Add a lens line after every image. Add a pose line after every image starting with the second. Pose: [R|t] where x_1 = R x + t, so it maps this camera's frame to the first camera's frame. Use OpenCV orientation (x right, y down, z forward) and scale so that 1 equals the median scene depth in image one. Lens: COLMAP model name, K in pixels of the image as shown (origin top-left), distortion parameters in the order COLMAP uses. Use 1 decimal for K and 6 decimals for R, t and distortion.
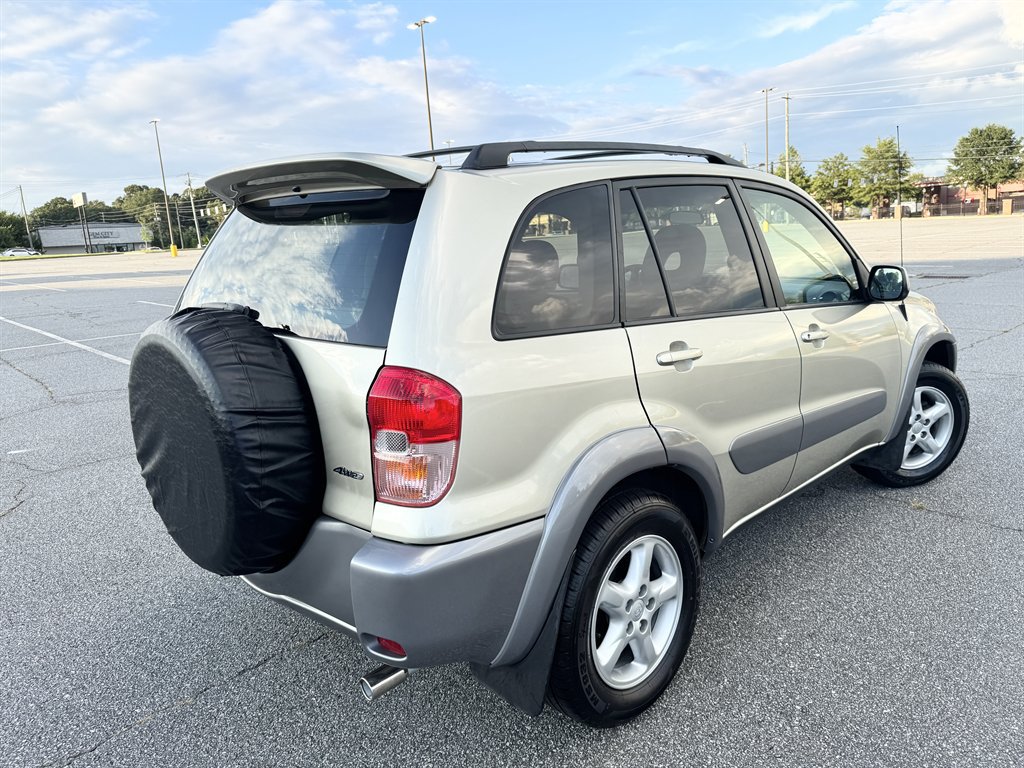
lens RADIAL K [[741.9, 0, 509.9], [0, 741.9, 376.6], [0, 0, 1]] dist [0.000298, -0.003438]
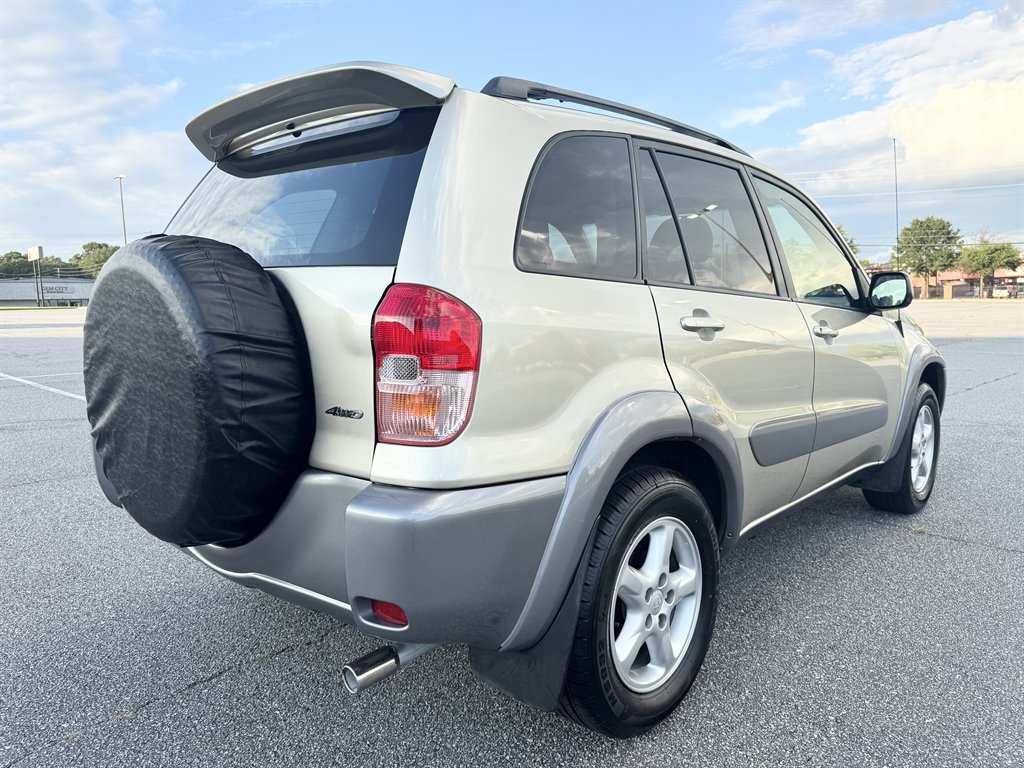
lens RADIAL K [[741.7, 0, 513.3], [0, 741.7, 381.4], [0, 0, 1]] dist [-0.007702, 0.004268]
pose [[0.997839, 0.028800, 0.059058, -0.051618], [-0.023370, 0.995608, -0.090651, 0.120273], [-0.061410, 0.089075, 0.994130, 0.093459]]
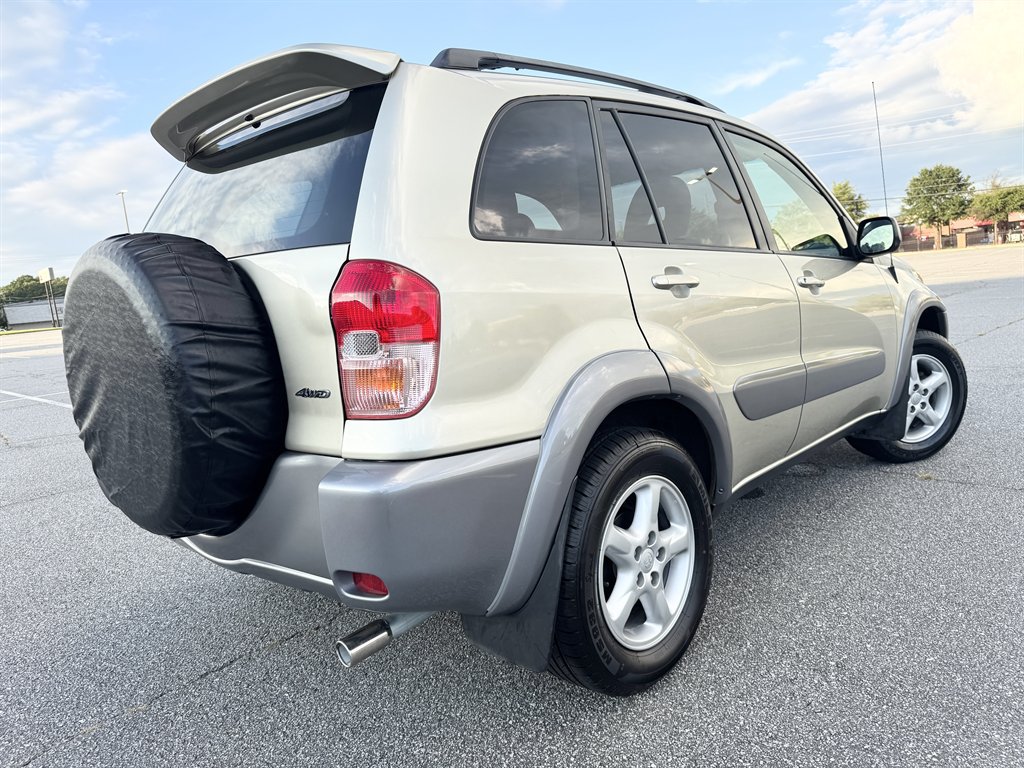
lens RADIAL K [[739.5, 0, 513.8], [0, 739.5, 383.4], [0, 0, 1]] dist [0.003267, -0.007077]
pose [[0.998111, -0.049561, 0.036316, -0.009320], [0.051951, 0.996323, -0.068125, 0.136340], [-0.032806, 0.069883, 0.997016, 0.090071]]
